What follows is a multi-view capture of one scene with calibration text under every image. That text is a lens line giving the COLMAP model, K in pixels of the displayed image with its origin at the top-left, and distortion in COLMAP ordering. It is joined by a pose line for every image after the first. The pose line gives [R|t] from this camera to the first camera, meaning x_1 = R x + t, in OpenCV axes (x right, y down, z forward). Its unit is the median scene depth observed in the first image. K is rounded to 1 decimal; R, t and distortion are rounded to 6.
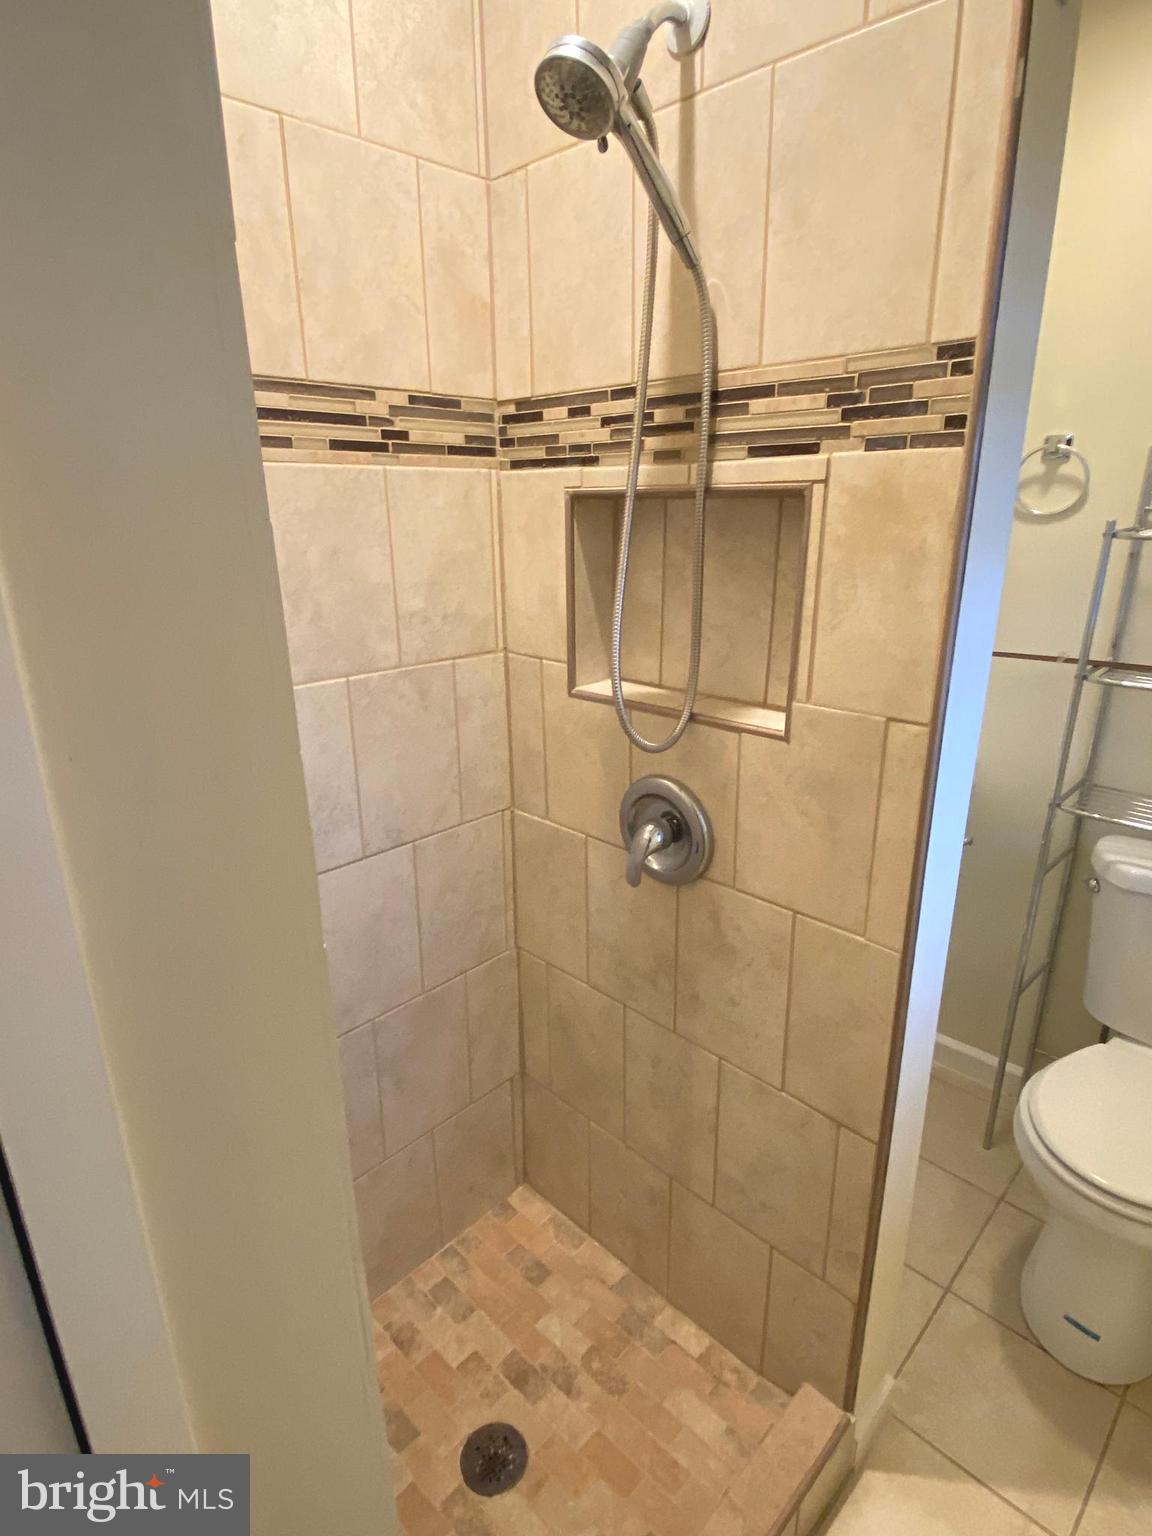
lens RADIAL K [[813.2, 0, 576.0], [0, 813.2, 768.0], [0, 0, 1]] dist [0.044464, -0.032566]
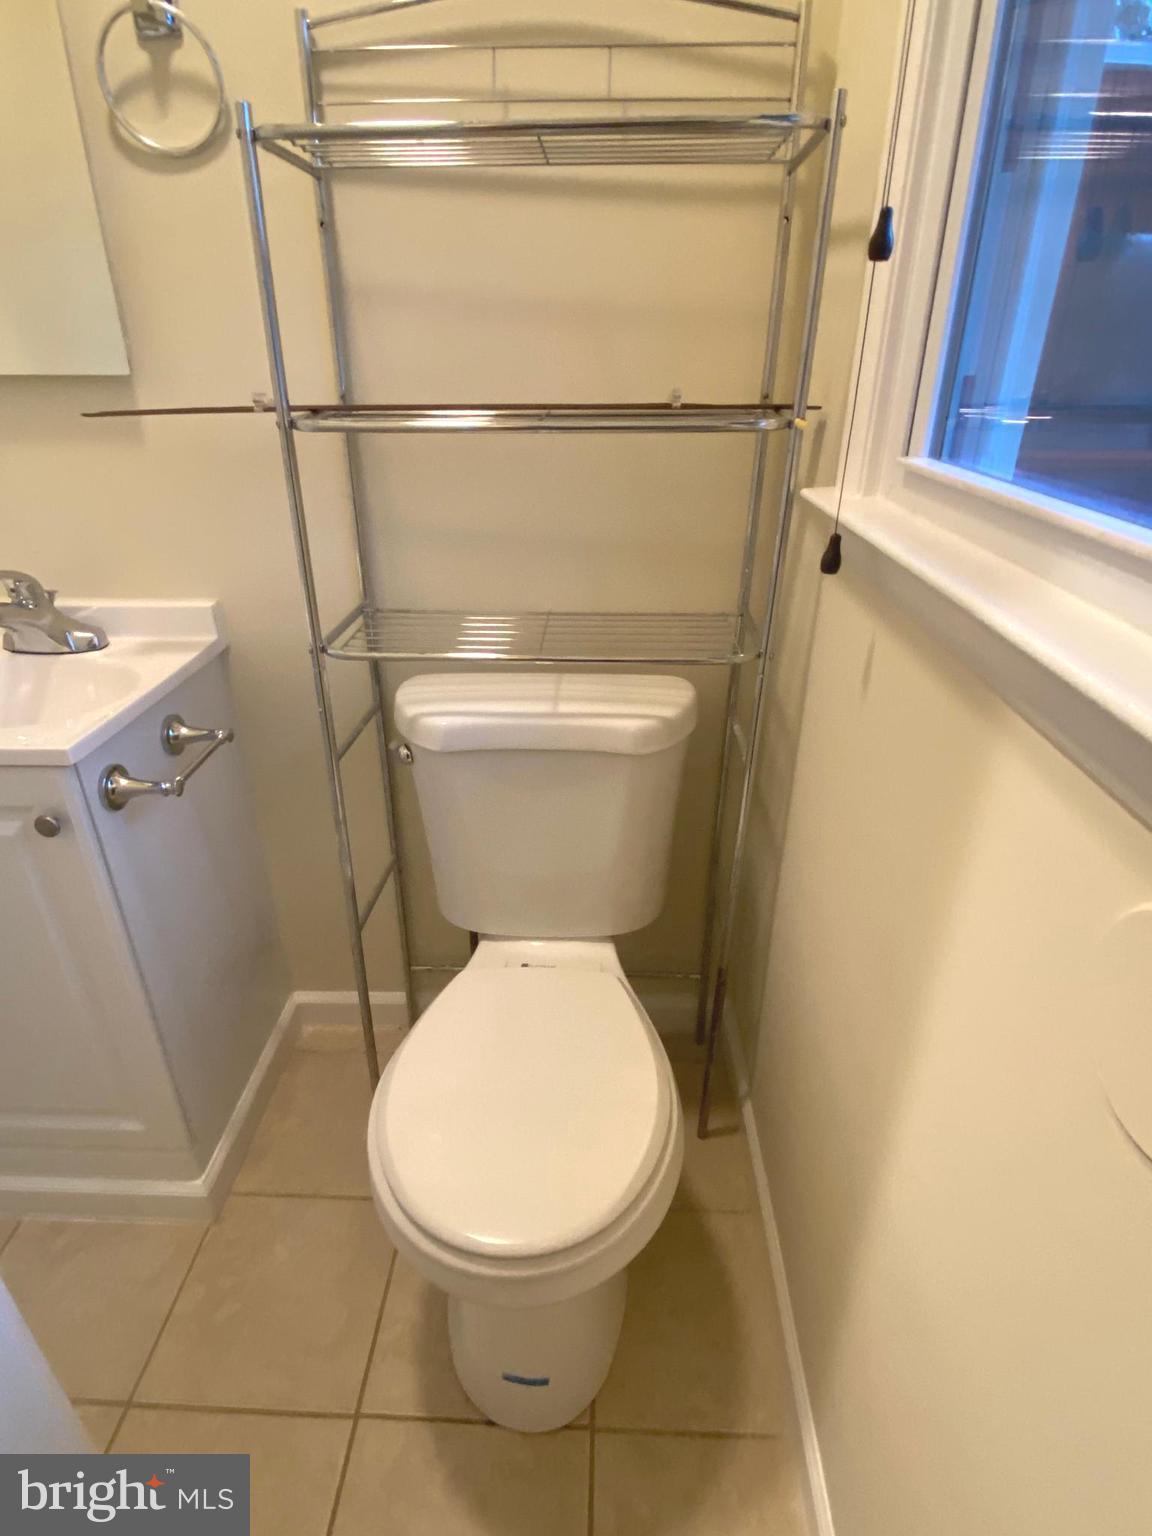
lens RADIAL K [[824.3, 0, 576.0], [0, 824.3, 768.0], [0, 0, 1]] dist [0.011233, -0.015631]
pose [[0.749574, -0.288654, 0.595666, 0.324801], [0.205945, 0.956942, 0.204568, 0.041536], [-0.629068, -0.030664, 0.776746, 0.383019]]
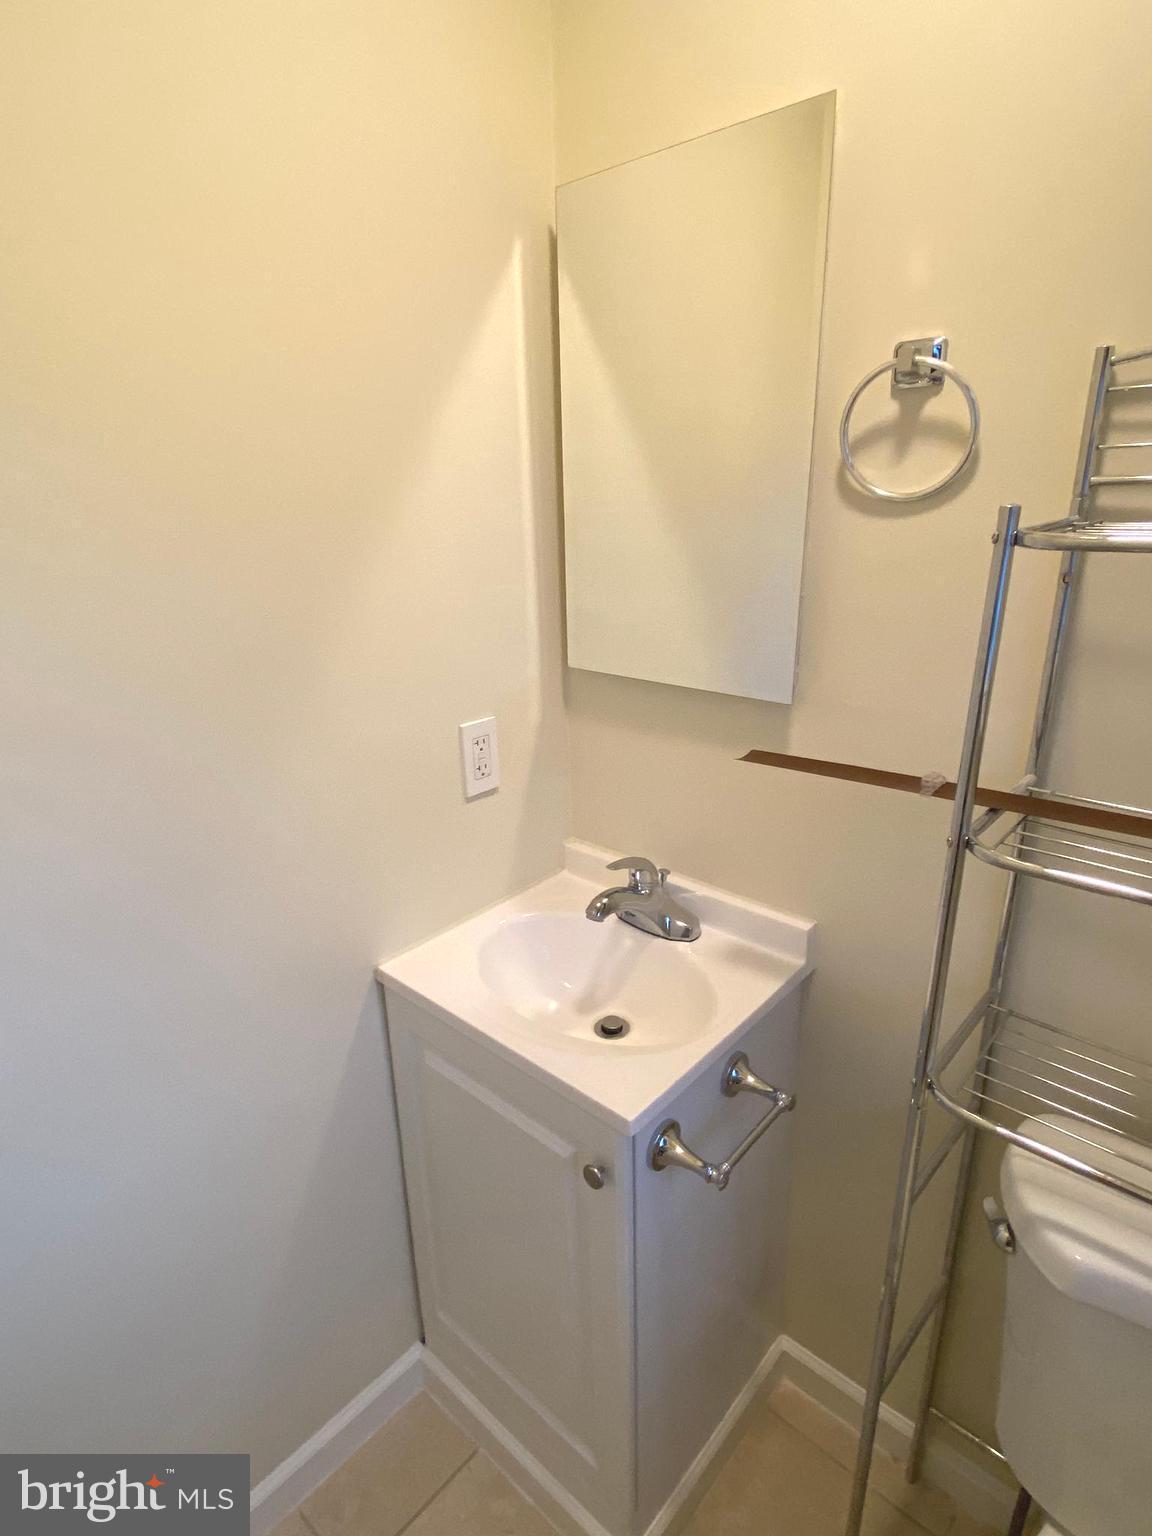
lens RADIAL K [[824.3, 0, 576.0], [0, 824.3, 768.0], [0, 0, 1]] dist [0.011233, -0.015631]
pose [[0.999451, -0.020466, 0.026066, 0.358813], [0.020434, 0.999790, 0.001524, -0.147964], [-0.026092, -0.000991, 0.999659, 0.503699]]
